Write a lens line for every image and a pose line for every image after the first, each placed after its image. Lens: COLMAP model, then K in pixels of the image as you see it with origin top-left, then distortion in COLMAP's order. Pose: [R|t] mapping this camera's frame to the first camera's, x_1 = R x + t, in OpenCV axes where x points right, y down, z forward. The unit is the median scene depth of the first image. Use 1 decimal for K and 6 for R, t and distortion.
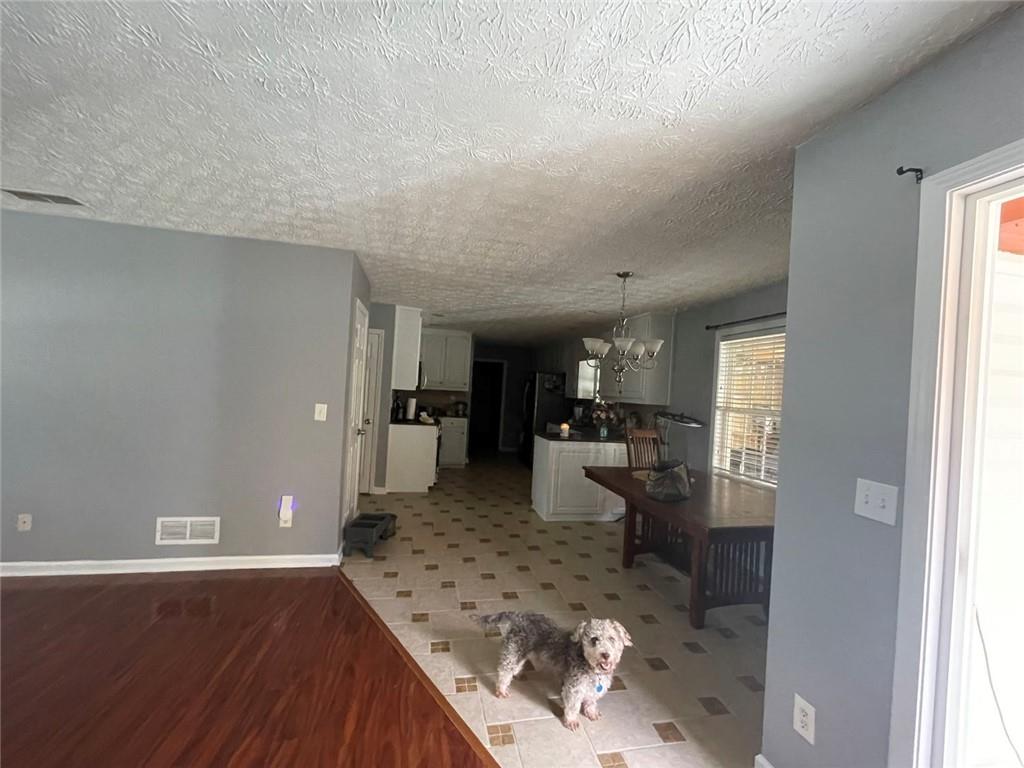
lens RADIAL K [[413.7, 0, 512.0], [0, 413.7, 388.0], [0, 0, 1]] dist [-0.001244, -0.000215]
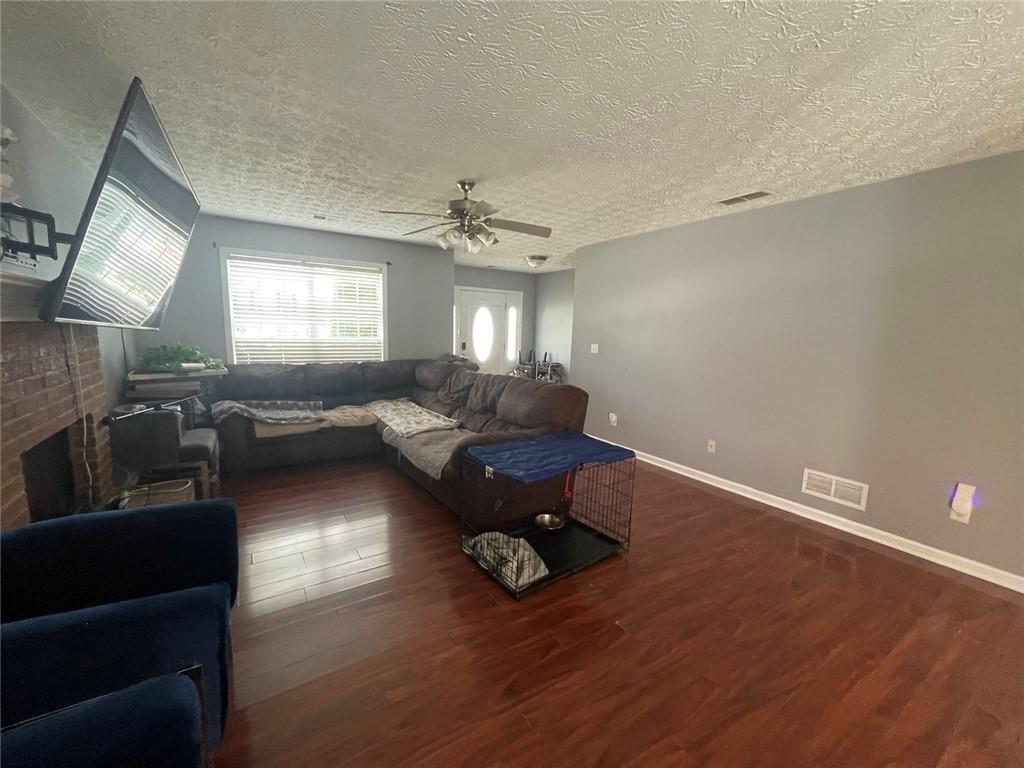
lens RADIAL K [[414.1, 0, 506.4], [0, 414.1, 387.0], [0, 0, 1]] dist [0.001344, 0.000005]
pose [[0.344109, 0.082346, -0.935312, -0.120828], [-0.006636, 0.996335, 0.085277, 0.010966], [0.938906, -0.023137, 0.343394, -0.113388]]
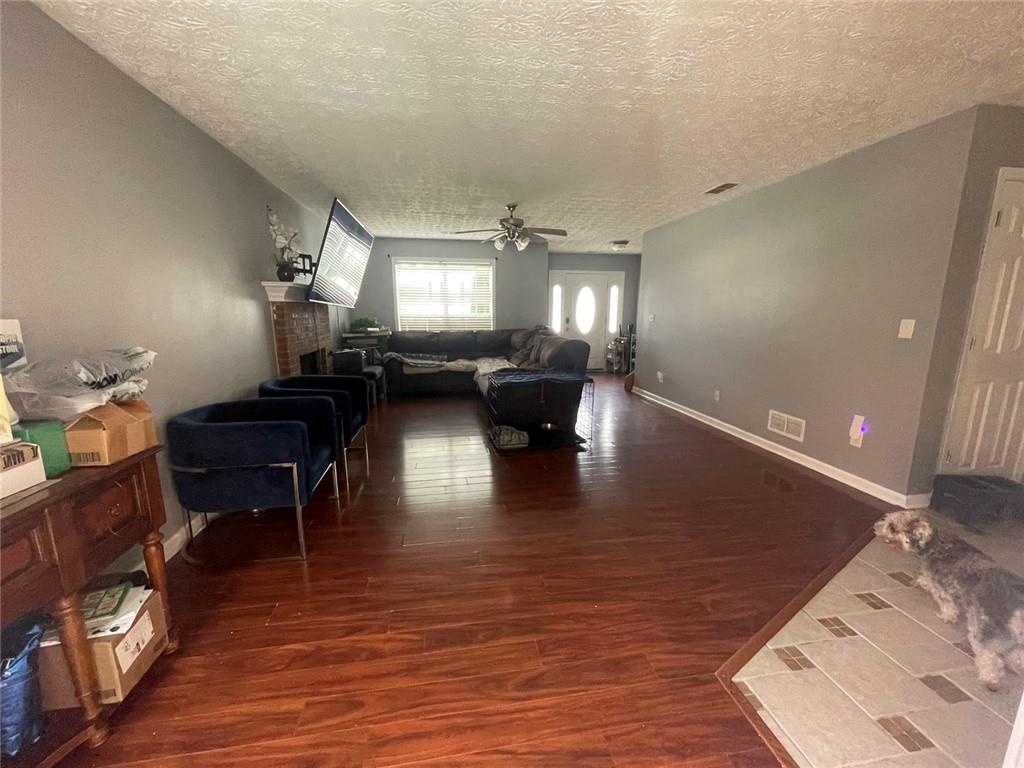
lens RADIAL K [[414.0, 0, 509.8], [0, 414.0, 388.3], [0, 0, 1]] dist [0.000610, 0.000001]
pose [[-0.056589, 0.129138, -0.990011, 0.484452], [-0.002970, 0.991573, 0.129511, 0.077488], [0.998393, 0.010269, -0.055728, 0.243512]]
